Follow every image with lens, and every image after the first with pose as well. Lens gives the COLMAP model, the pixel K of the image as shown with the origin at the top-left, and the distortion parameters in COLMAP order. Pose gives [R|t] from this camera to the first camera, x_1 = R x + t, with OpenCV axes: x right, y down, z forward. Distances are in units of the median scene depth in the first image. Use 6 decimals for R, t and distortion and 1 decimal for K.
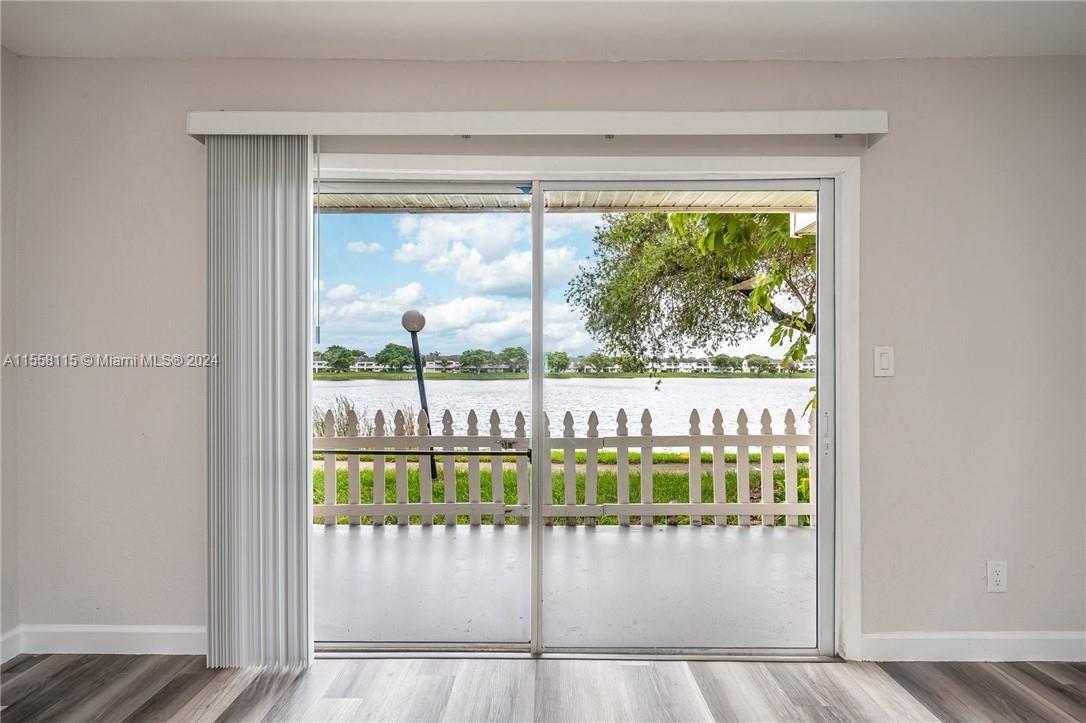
lens RADIAL K [[497.6, 0, 539.5], [0, 497.6, 367.1], [0, 0, 1]] dist [0.000950, 0.000656]
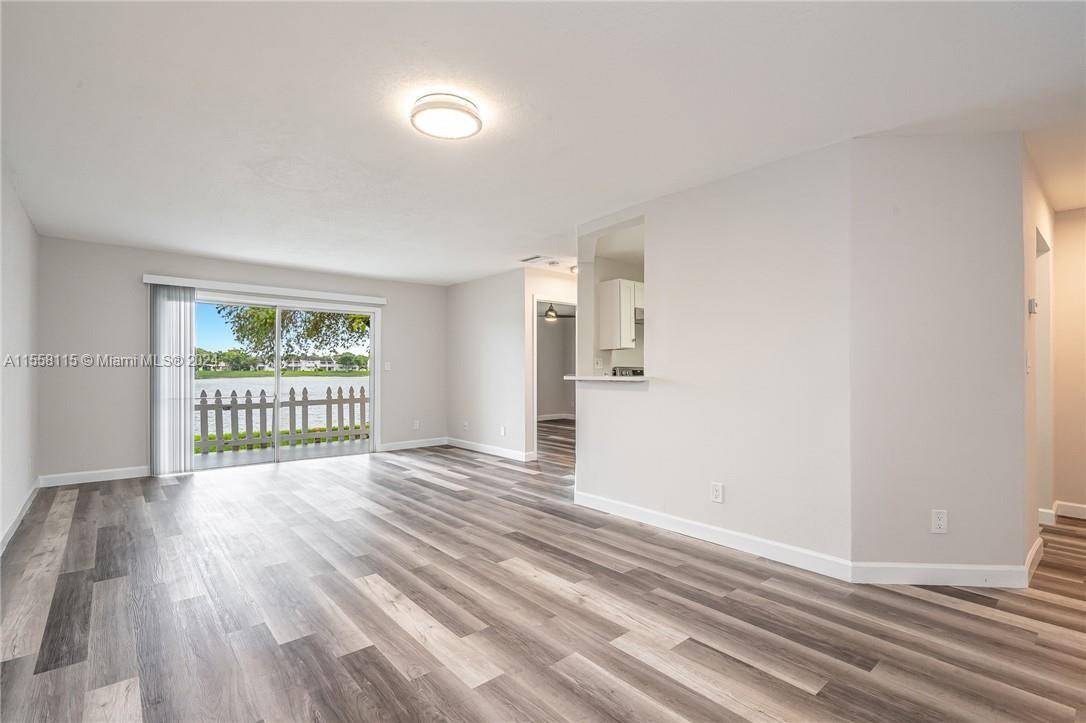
lens RADIAL K [[497.6, 0, 539.5], [0, 497.6, 367.1], [0, 0, 1]] dist [0.000950, 0.000656]
pose [[0.751250, 0.004236, 0.660004, -0.163176], [-0.006341, 0.999980, 0.000799, -0.002902], [-0.659987, -0.004785, 0.751262, -0.466360]]
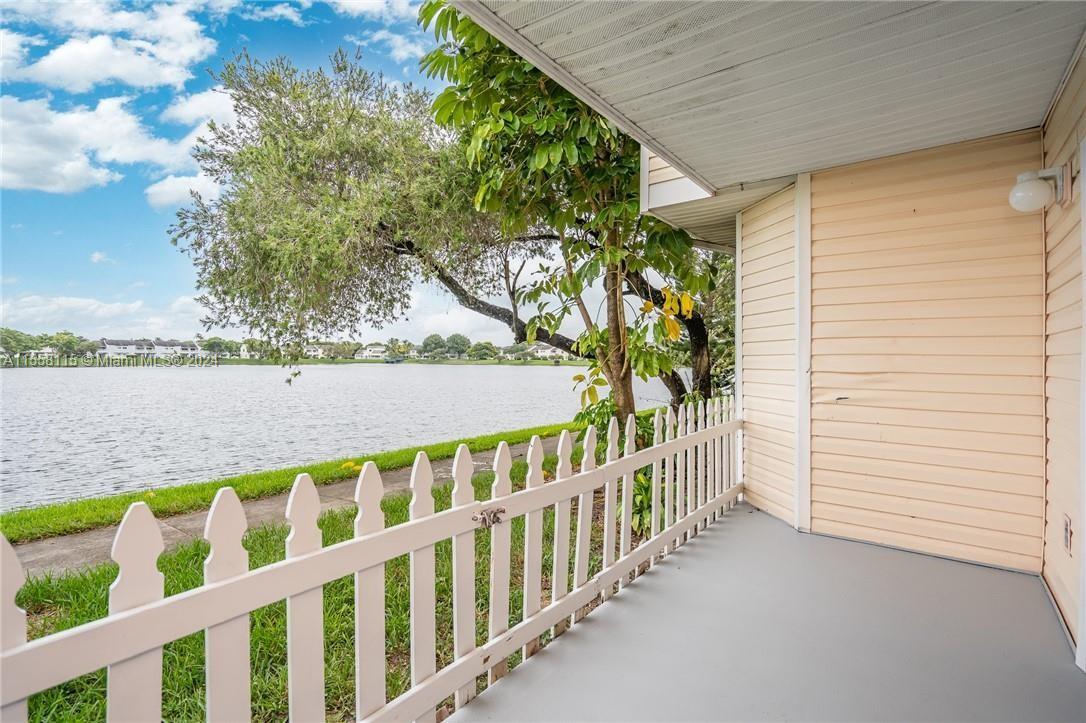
lens RADIAL K [[509.4, 0, 543.0], [0, 509.4, 361.5], [0, 0, 1]] dist [0.001502, 0.000431]
pose [[0.603153, -0.002850, 0.797620, -0.167643], [-0.010362, 0.999881, 0.011408, -0.000250], [-0.797558, -0.015145, 0.603052, 0.271701]]
